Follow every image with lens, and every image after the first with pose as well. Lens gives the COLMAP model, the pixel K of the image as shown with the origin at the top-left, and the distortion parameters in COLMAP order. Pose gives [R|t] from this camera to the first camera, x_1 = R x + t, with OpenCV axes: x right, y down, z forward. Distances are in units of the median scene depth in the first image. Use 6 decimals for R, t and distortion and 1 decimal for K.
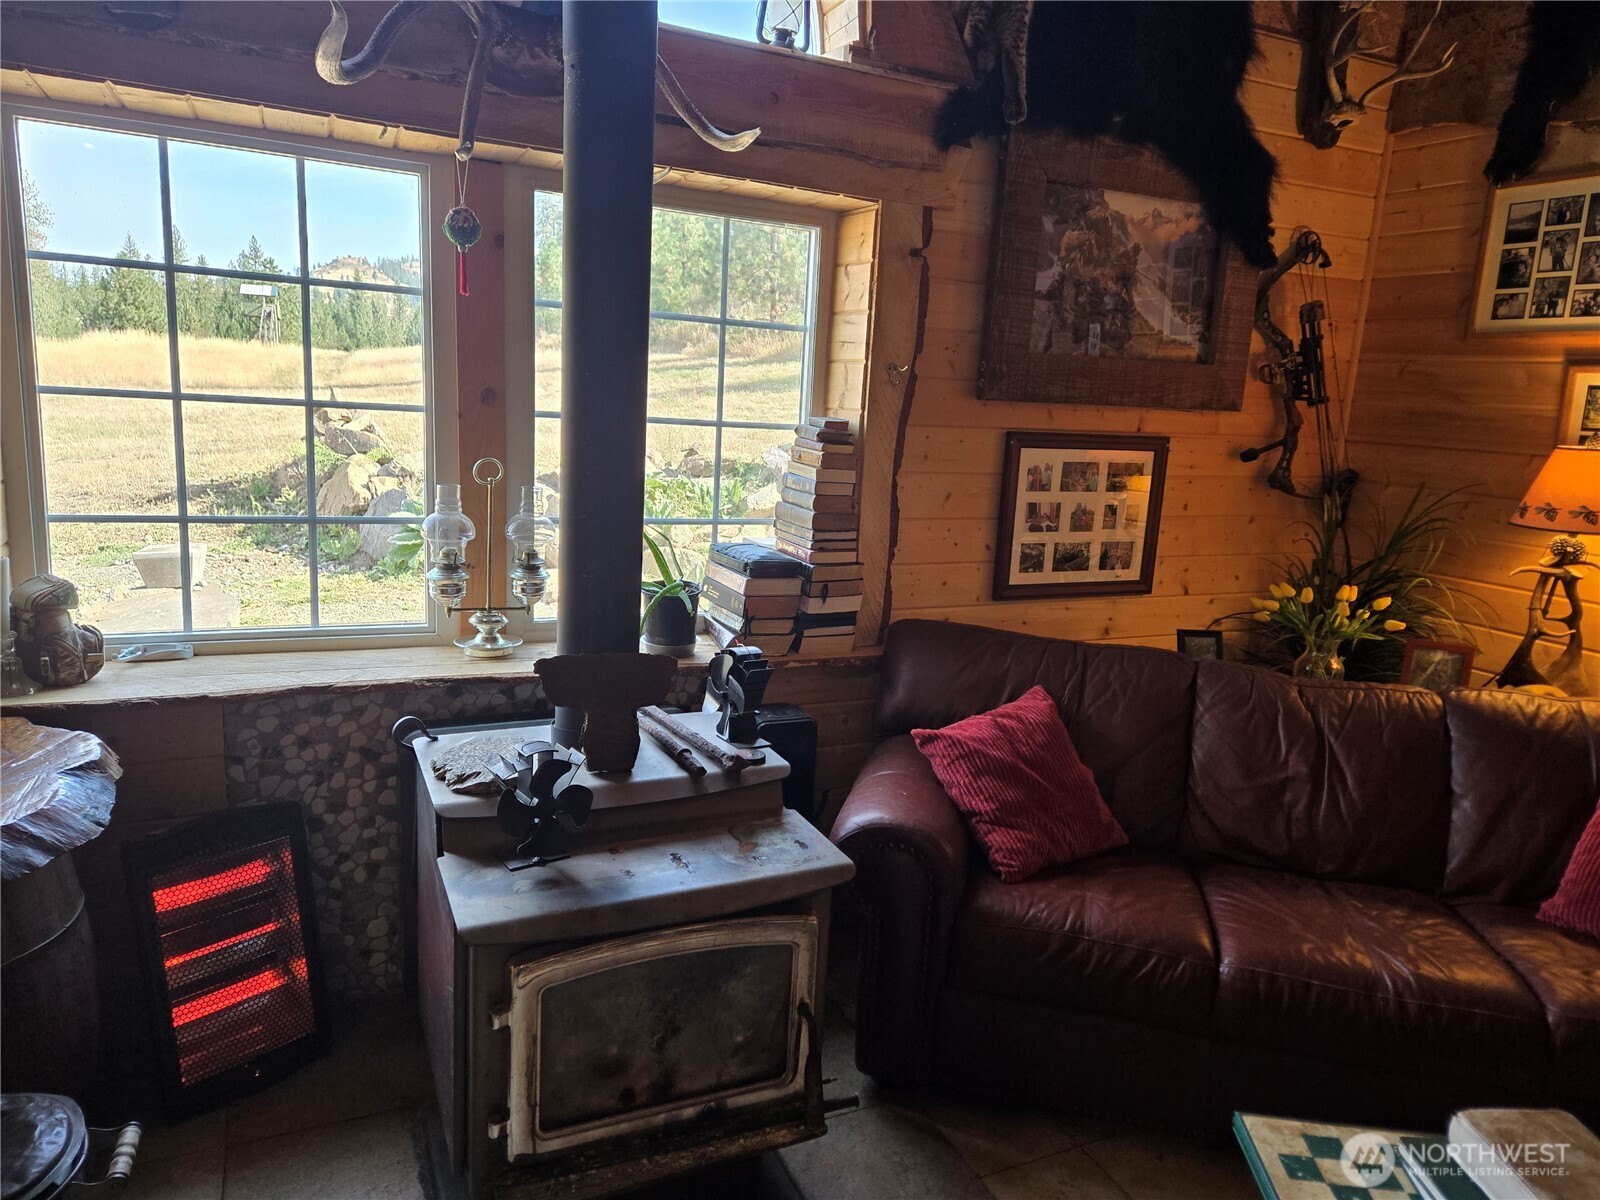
lens RADIAL K [[1082.3, 0, 806.3], [0, 1082.3, 604.8], [0, 0, 1]] dist [0.037229, -0.022998]
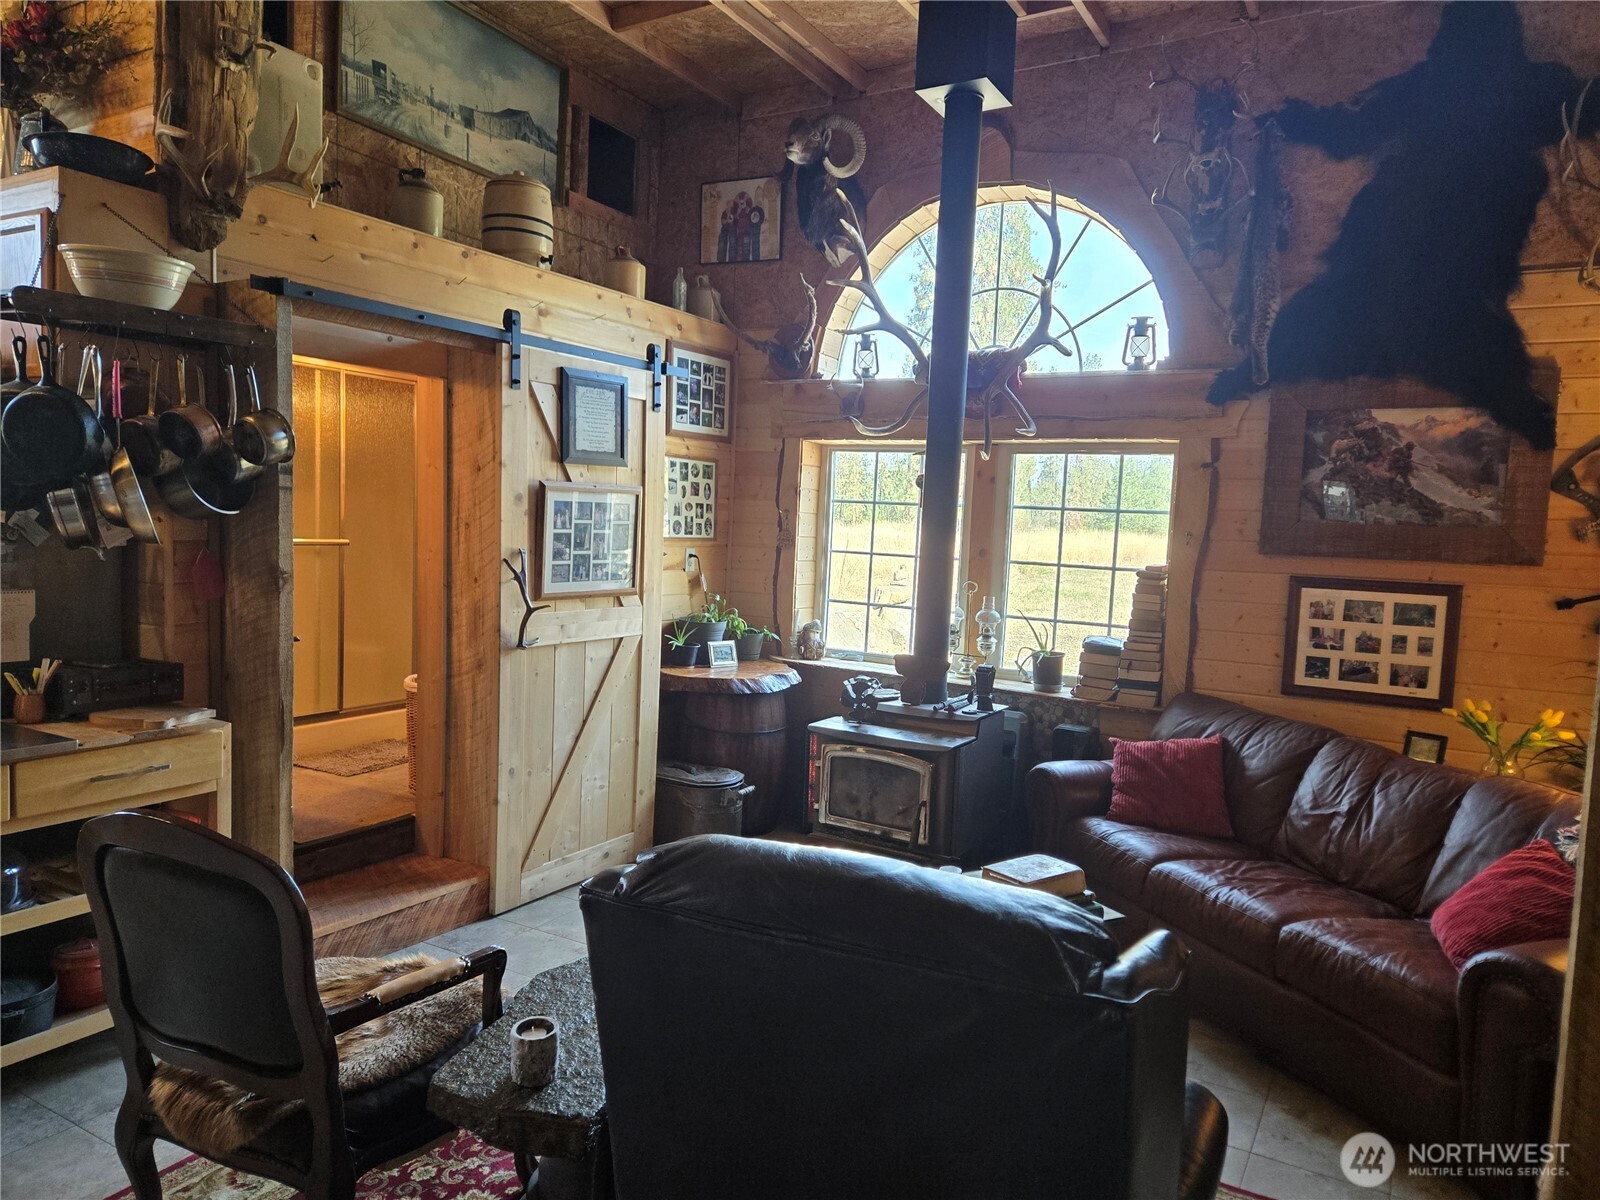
lens RADIAL K [[1082.3, 0, 786.0], [0, 1082.3, 603.2], [0, 0, 1]] dist [0.037229, -0.022998]
pose [[0.546132, 0.024859, -0.837330, 1.017357], [-0.185824, 0.978252, -0.092157, 0.132656], [0.816829, 0.205925, 0.538874, -0.321993]]
